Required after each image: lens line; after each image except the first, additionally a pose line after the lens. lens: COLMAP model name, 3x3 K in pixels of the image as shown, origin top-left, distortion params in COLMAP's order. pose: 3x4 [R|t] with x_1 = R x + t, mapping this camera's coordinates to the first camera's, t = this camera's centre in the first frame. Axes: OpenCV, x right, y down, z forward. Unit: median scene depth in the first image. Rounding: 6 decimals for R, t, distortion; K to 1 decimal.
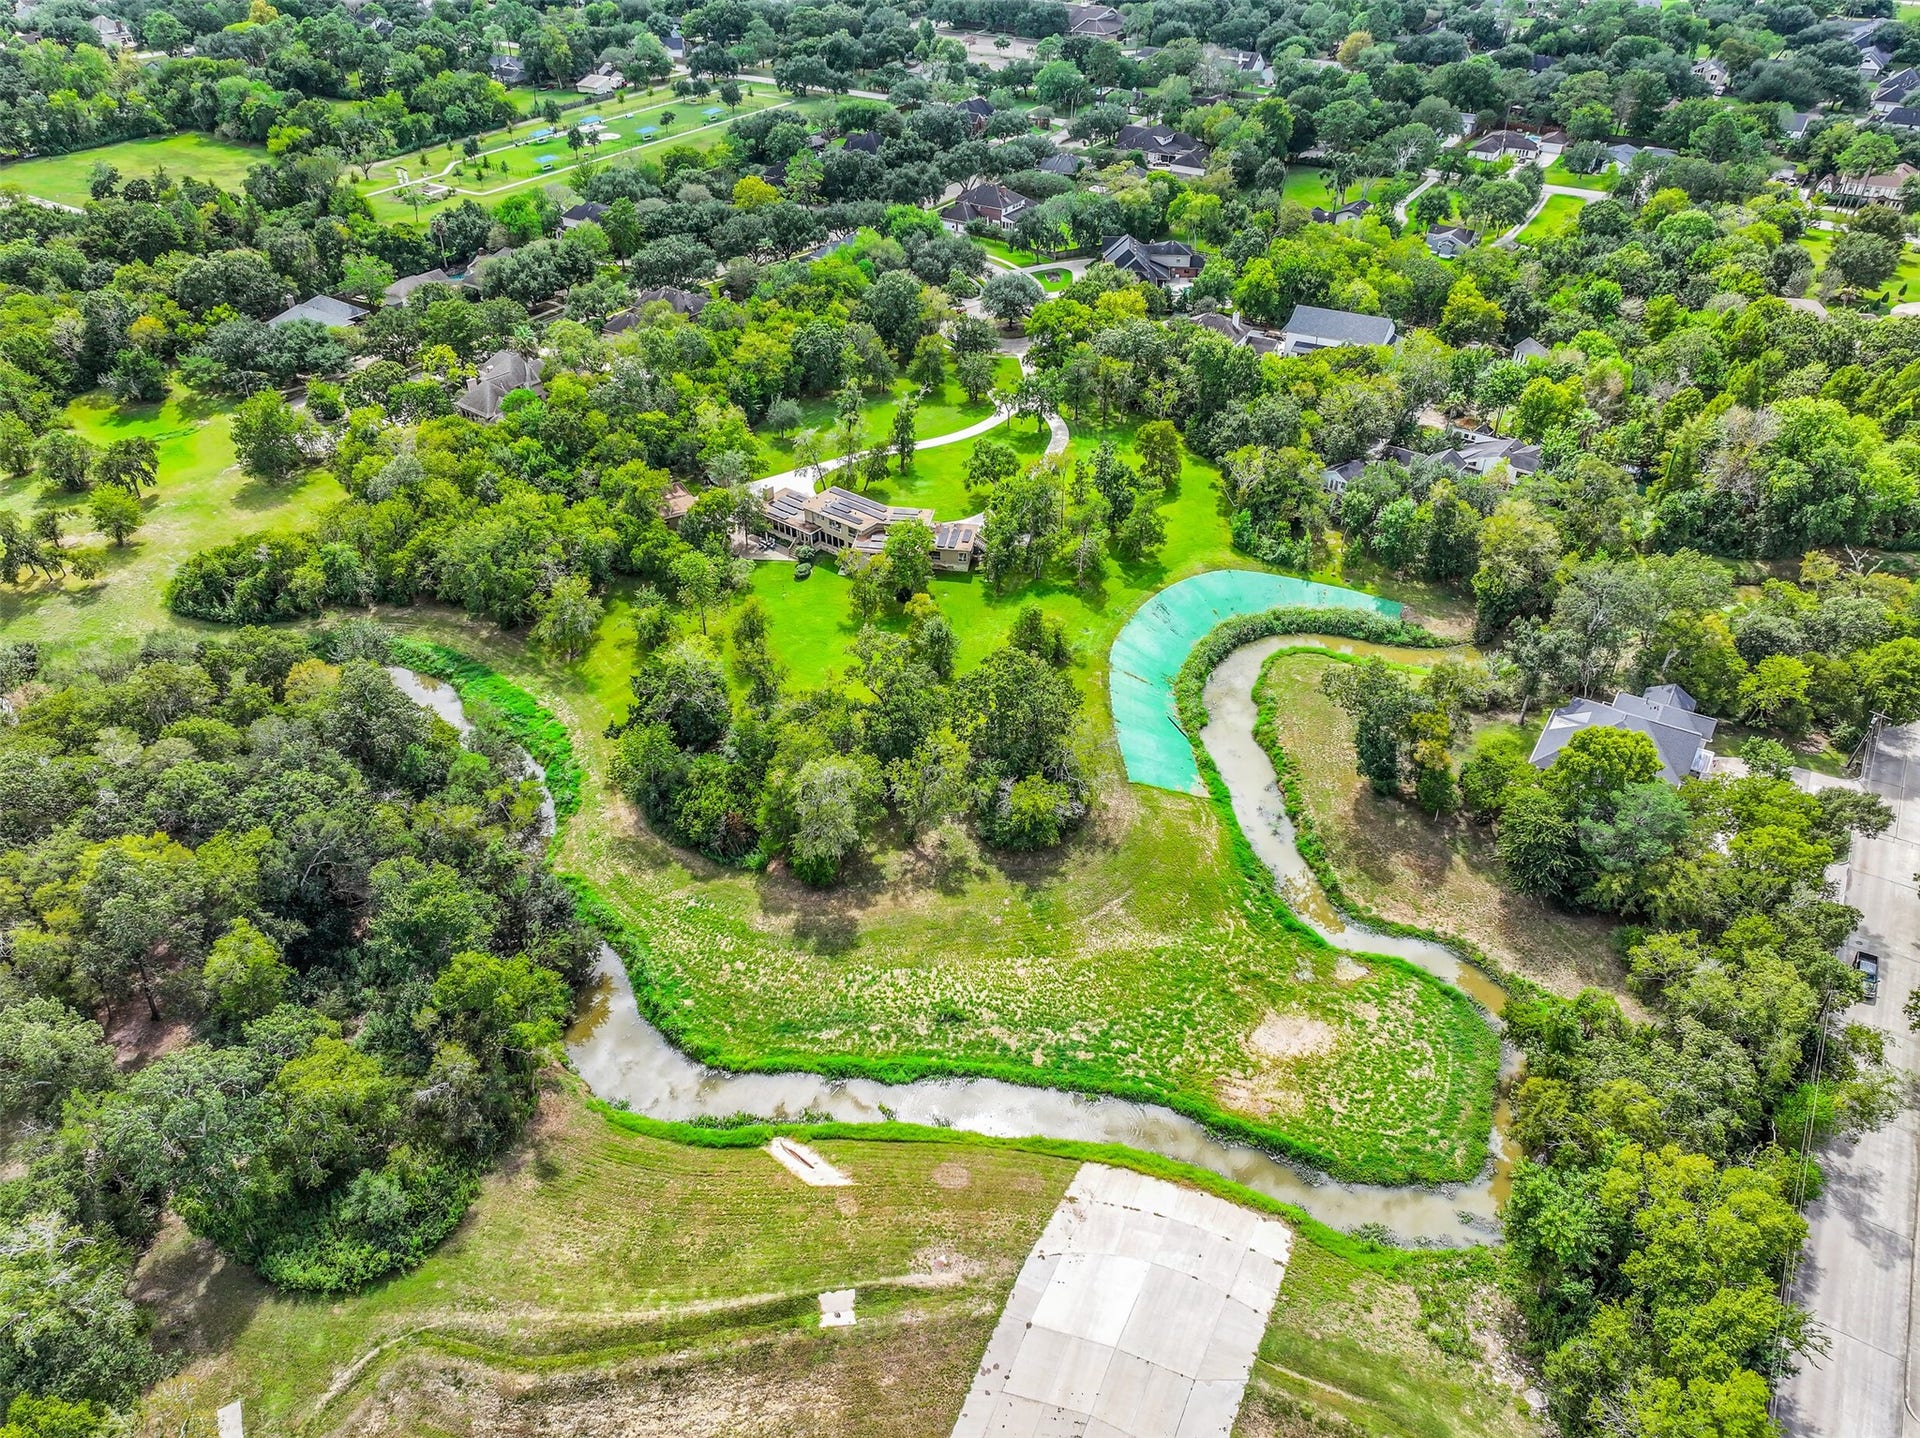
lens RADIAL K [[1352.3, 0, 963.3], [0, 1352.3, 727.3], [0, 0, 1]] dist [-0.003089, 0.015306]
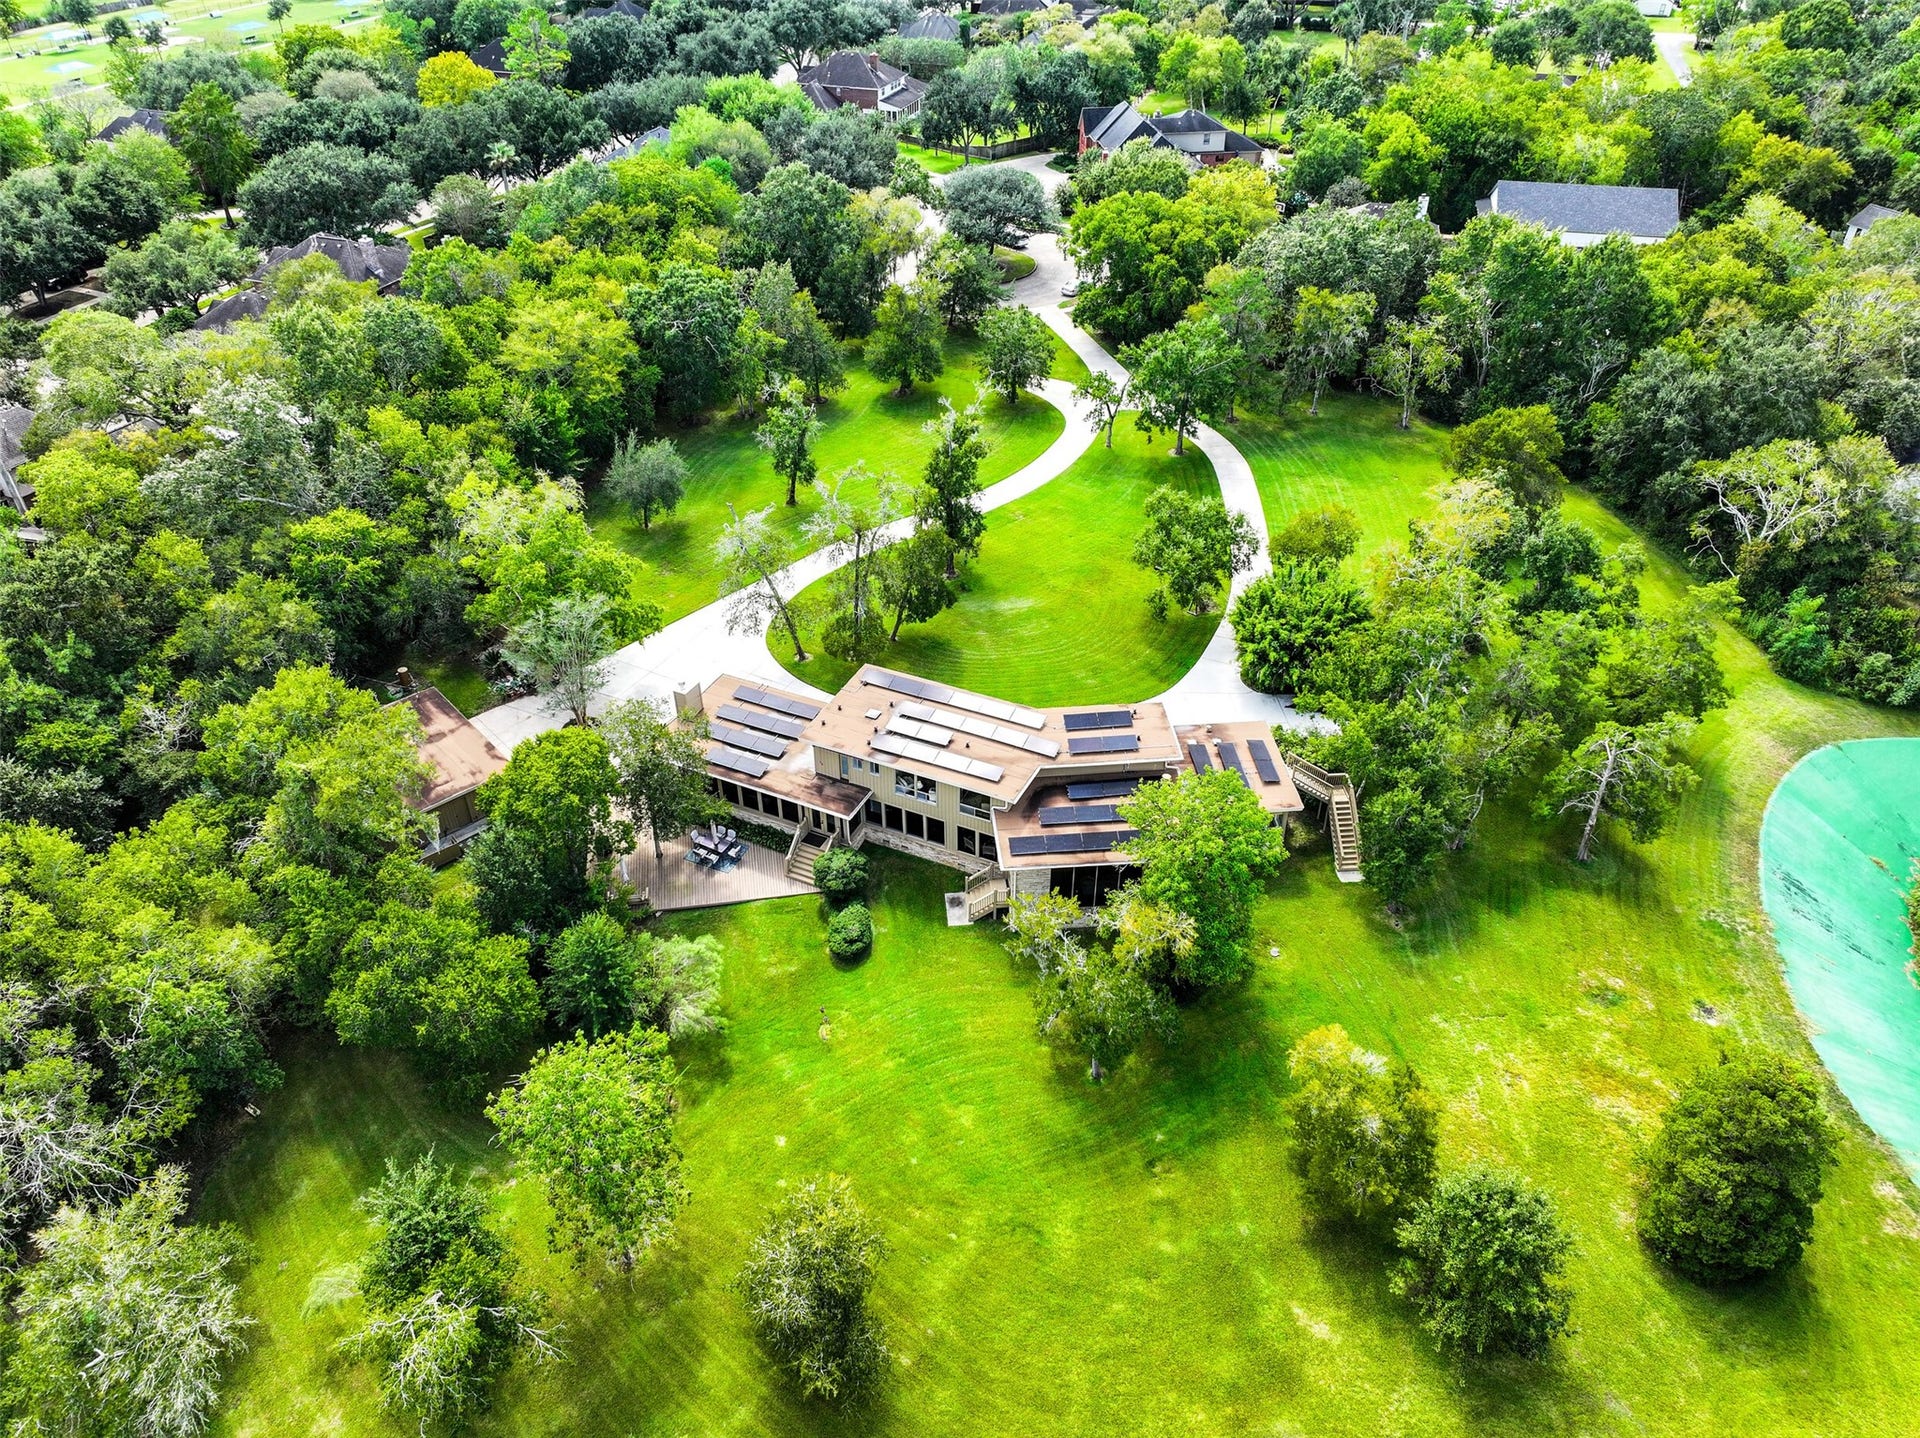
lens RADIAL K [[1352.3, 0, 952.1], [0, 1352.3, 702.6], [0, 0, 1]] dist [-0.003089, 0.015306]
pose [[0.972925, -0.138566, 0.184976, -0.125912], [0.139954, 0.990142, 0.005598, -0.145595], [-0.183929, 0.020442, 0.982727, 0.545290]]
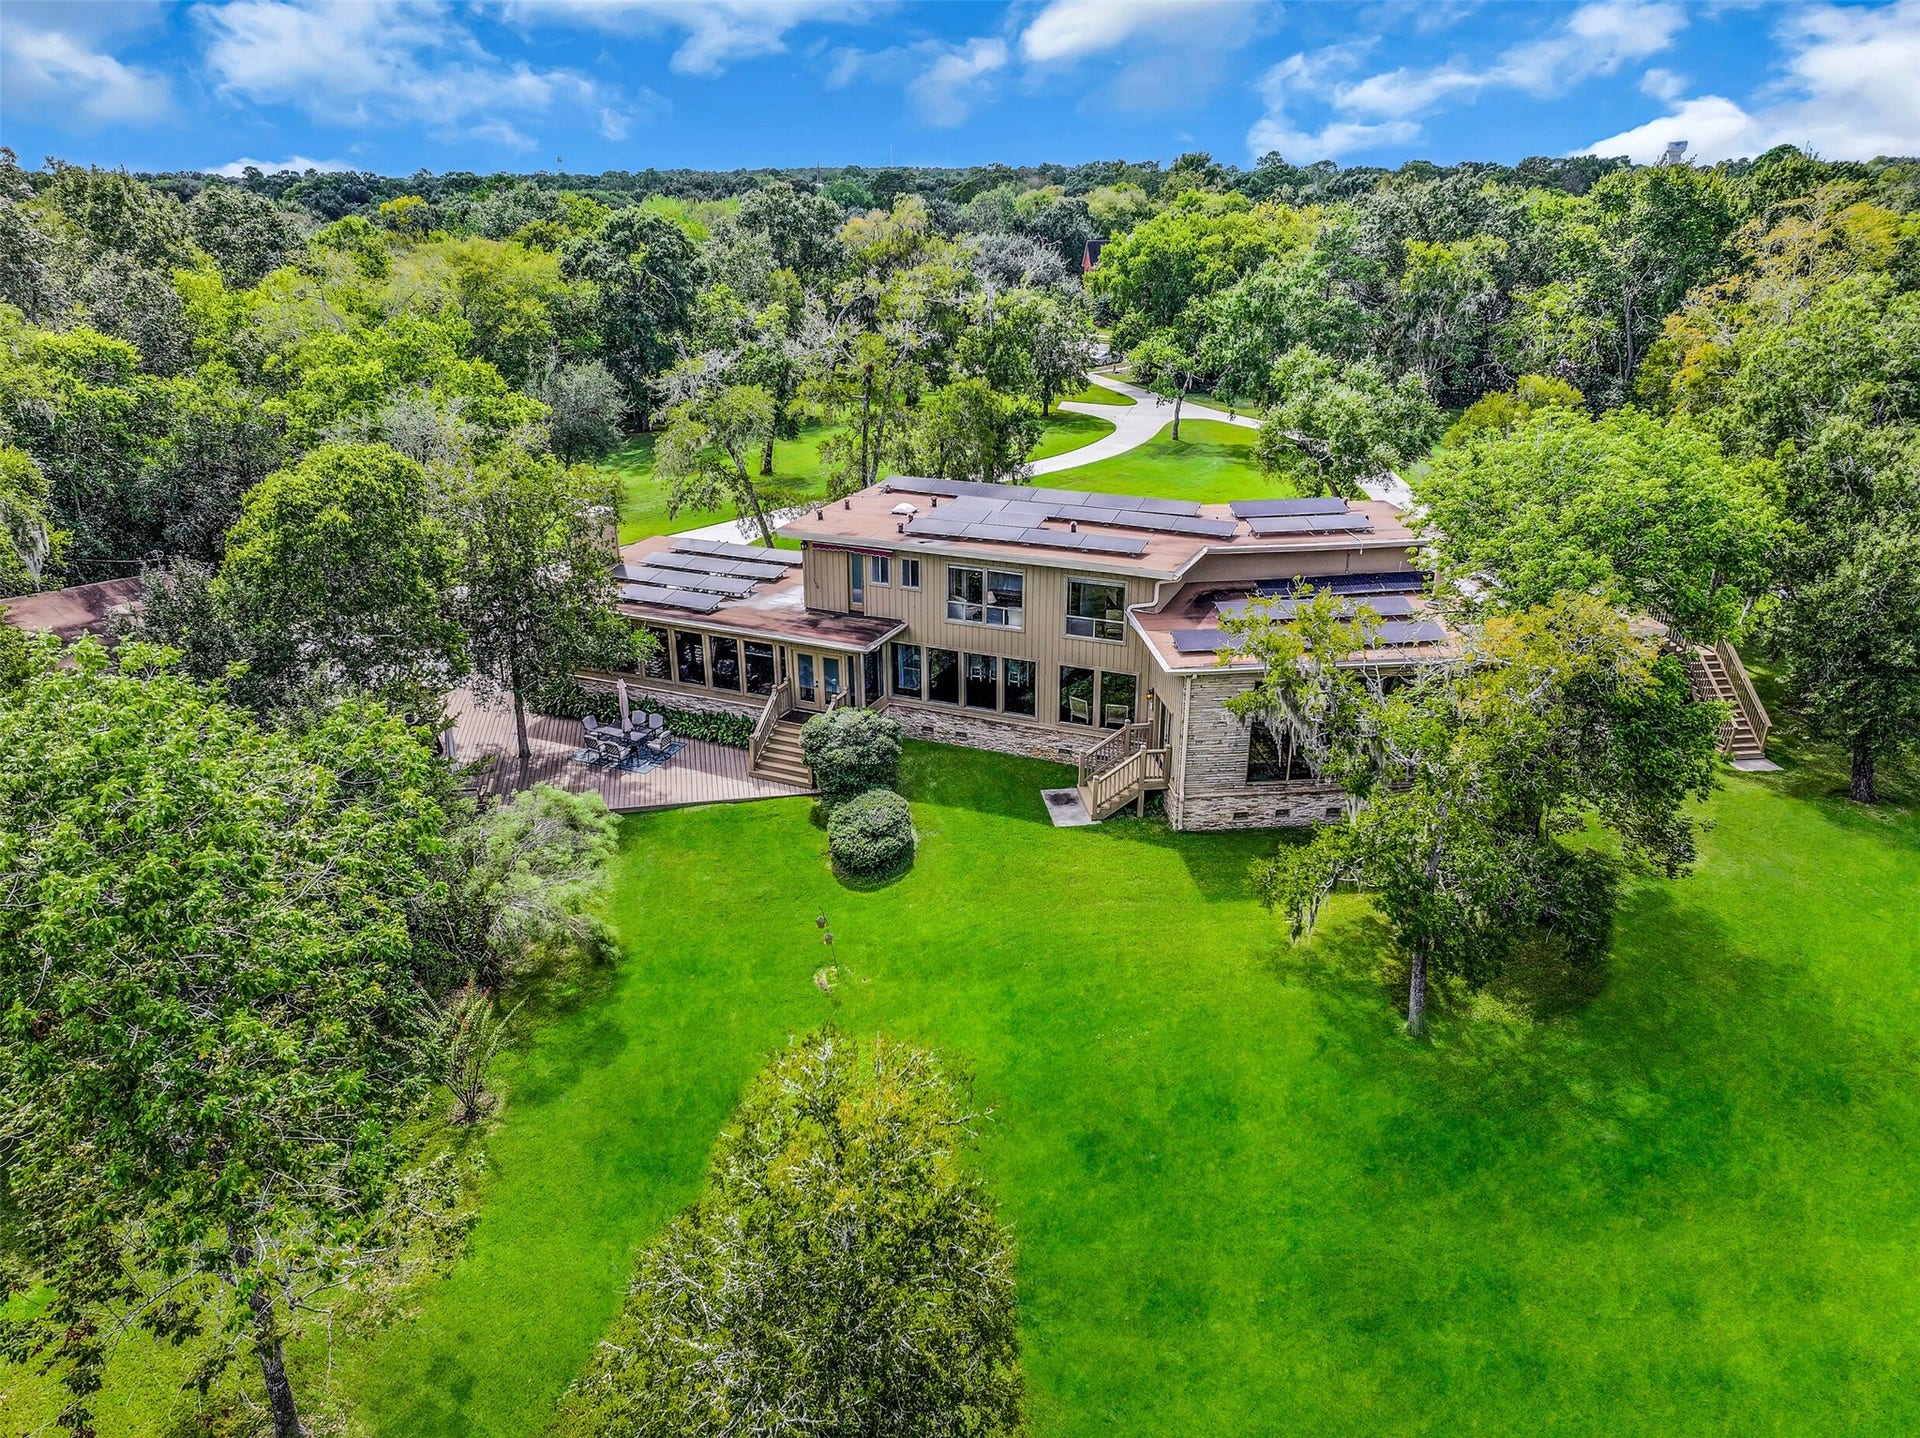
lens RADIAL K [[1352.3, 0, 962.4], [0, 1352.3, 721.7], [0, 0, 1]] dist [-0.003089, 0.015306]
pose [[0.964959, -0.100475, 0.242402, -0.126121], [0.158653, 0.959209, -0.233982, -0.071467], [-0.209005, 0.264241, 0.941538, 0.689768]]
